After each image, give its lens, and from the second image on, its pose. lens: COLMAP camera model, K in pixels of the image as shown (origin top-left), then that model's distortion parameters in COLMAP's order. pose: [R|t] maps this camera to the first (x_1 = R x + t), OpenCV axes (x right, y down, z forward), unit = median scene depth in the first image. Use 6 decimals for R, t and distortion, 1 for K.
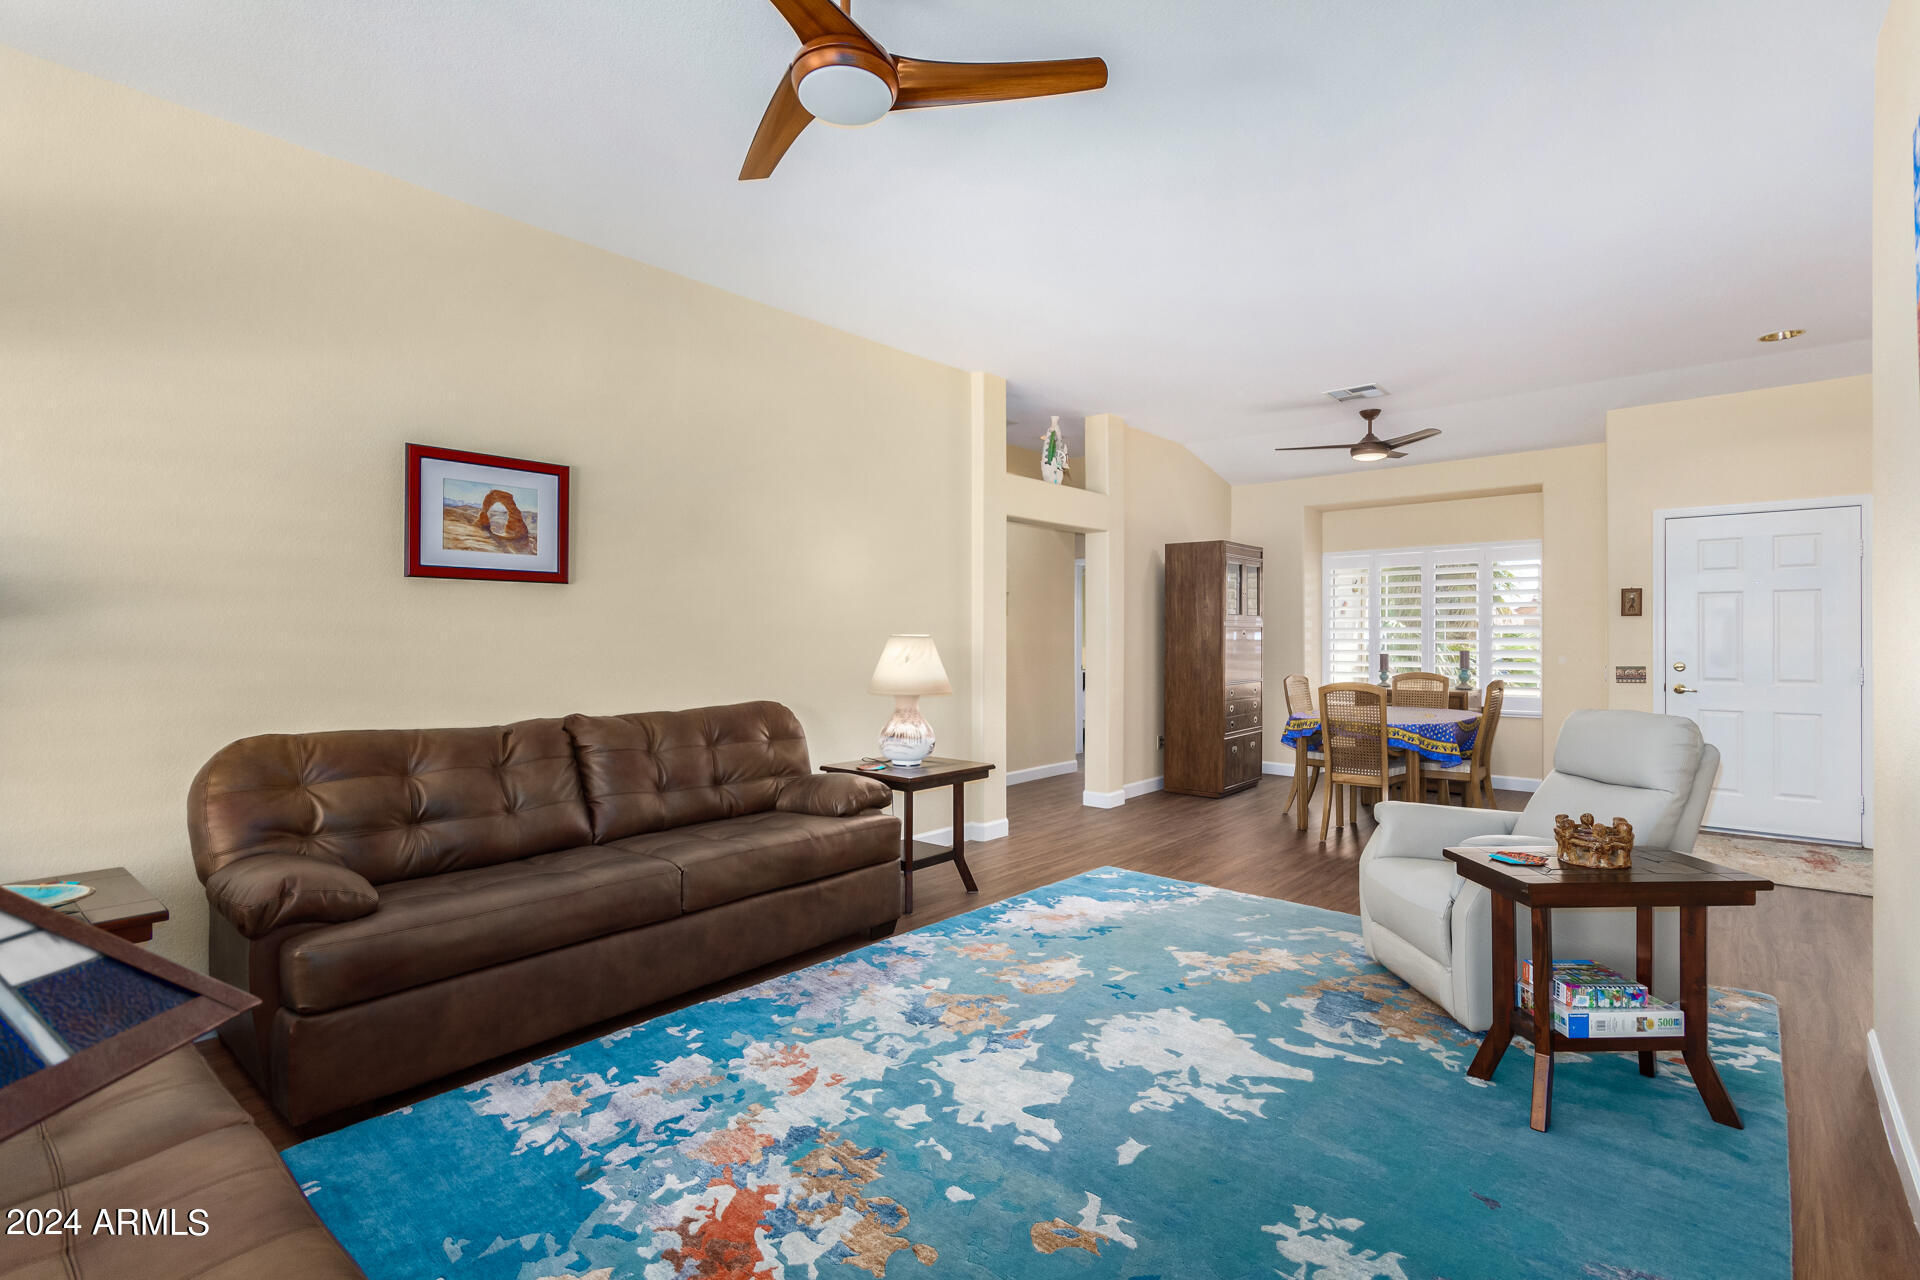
lens RADIAL K [[900.3, 0, 968.5], [0, 900.3, 637.1], [0, 0, 1]] dist [0.004803, -0.003992]
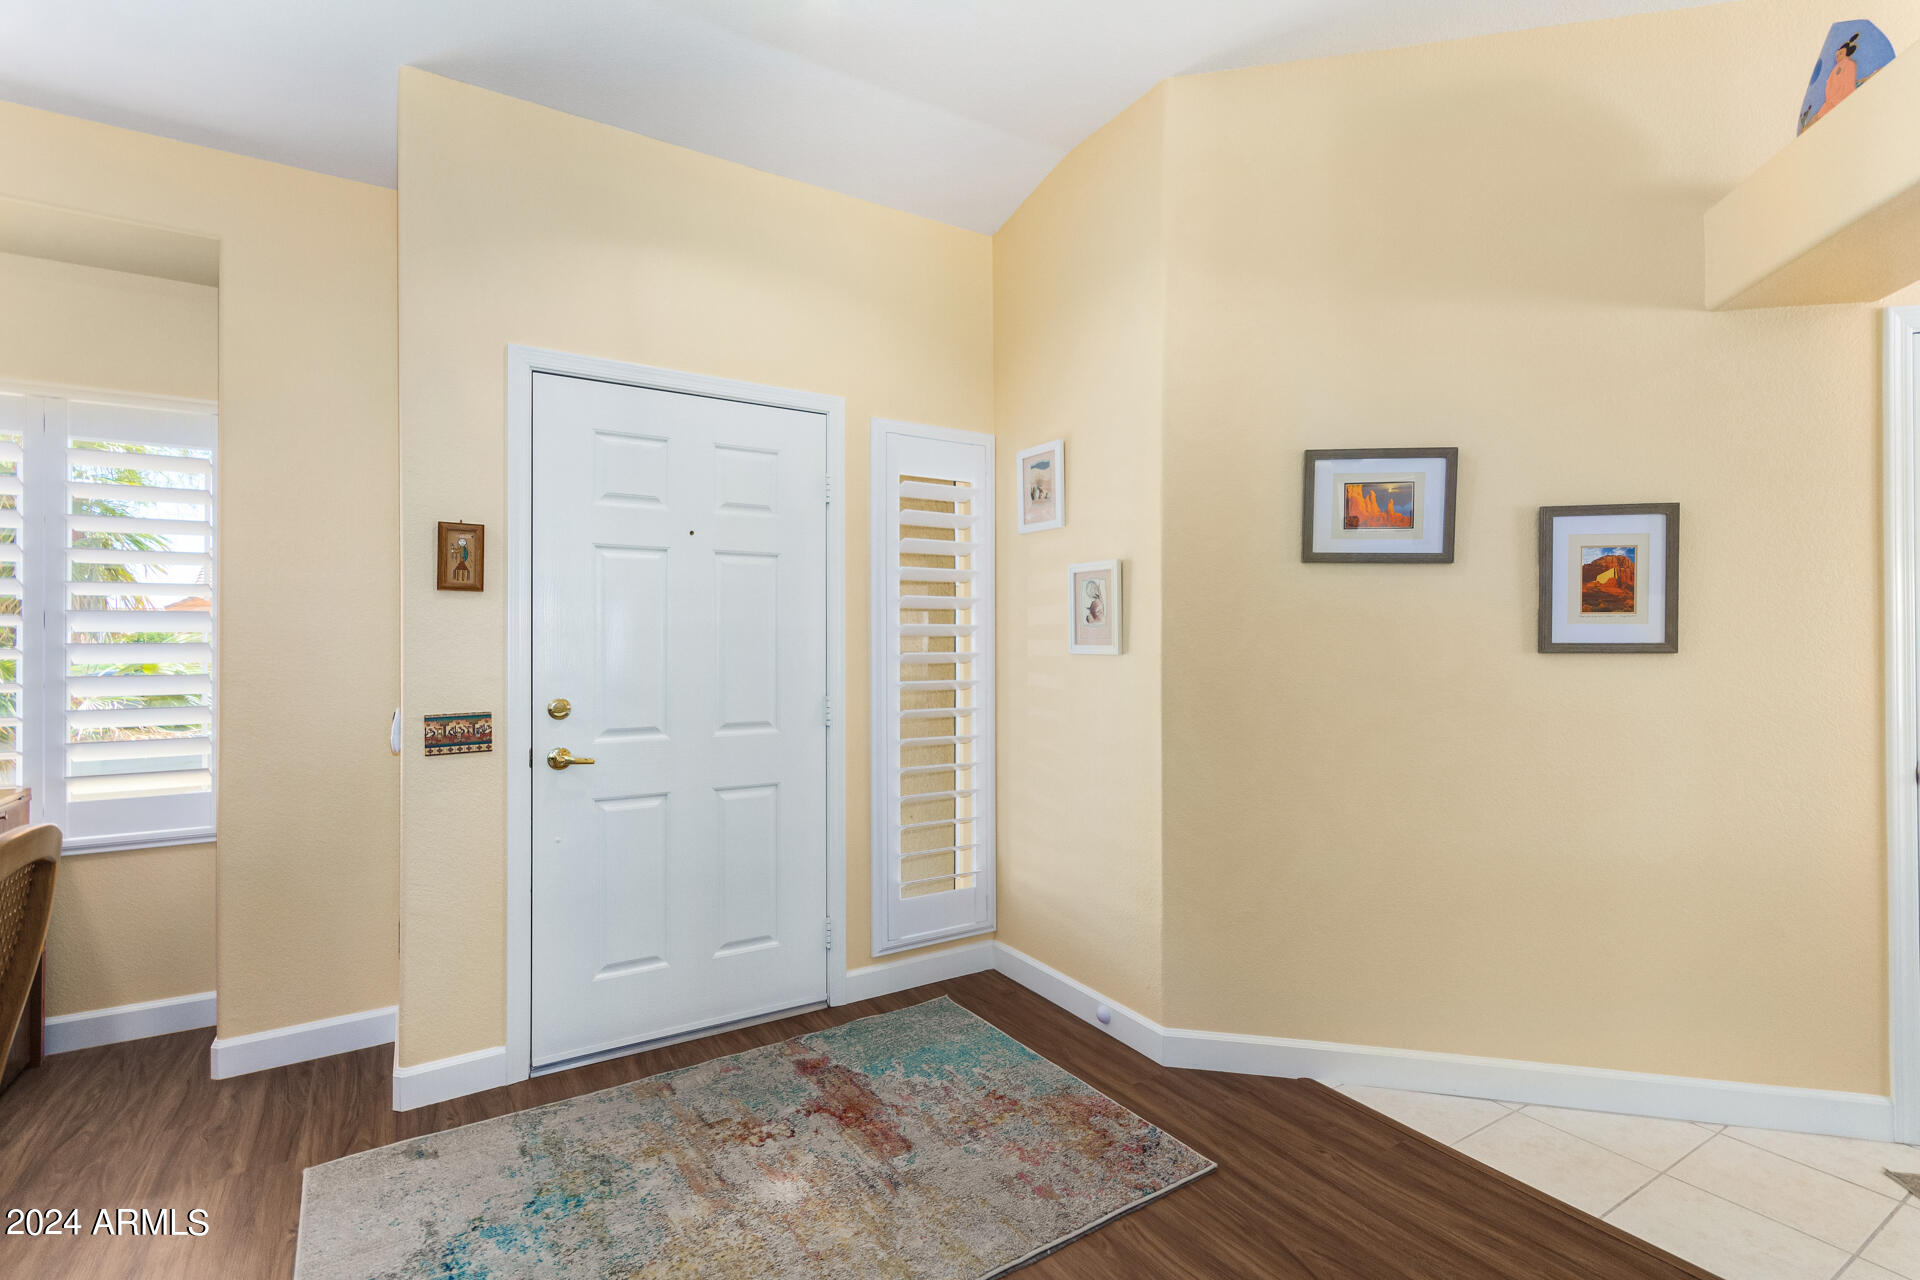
lens RADIAL K [[900.3, 0, 964.7], [0, 900.3, 638.3], [0, 0, 1]] dist [0.004803, -0.003992]
pose [[0.303735, 0.005320, 0.952742, 0.381512], [-0.001465, 0.999986, -0.005117, 0.000019], [-0.952756, 0.000158, 0.303738, 0.603243]]
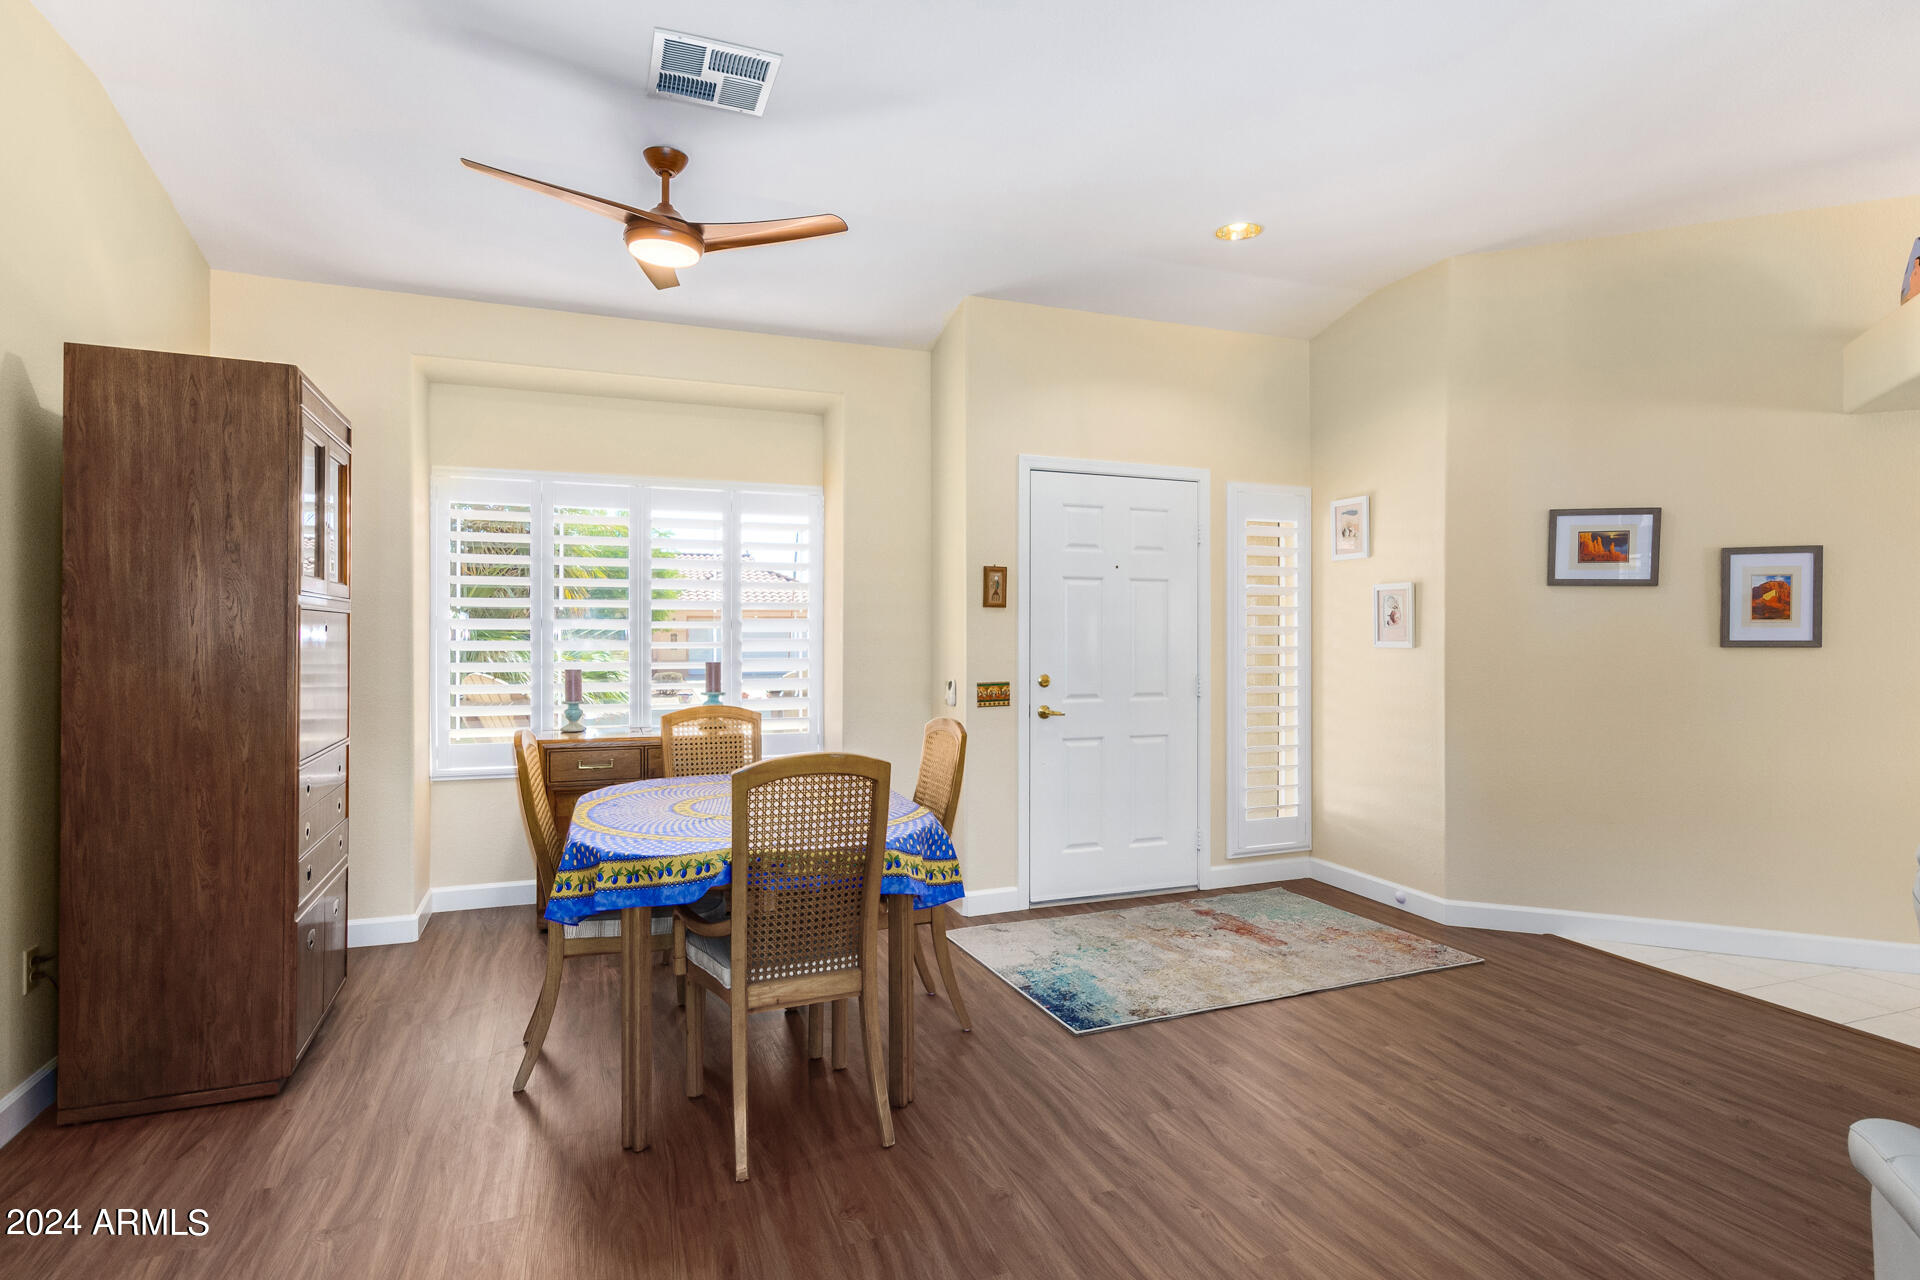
lens RADIAL K [[1031.1, 0, 992.2], [0, 1031.1, 638.7], [0, 0, 1]] dist [0.012944, 0.001471]
pose [[0.461287, 0.000541, 0.887251, 0.047516], [-0.002824, 0.999996, 0.000858, -0.000617], [-0.887247, -0.002901, 0.461286, 0.591905]]
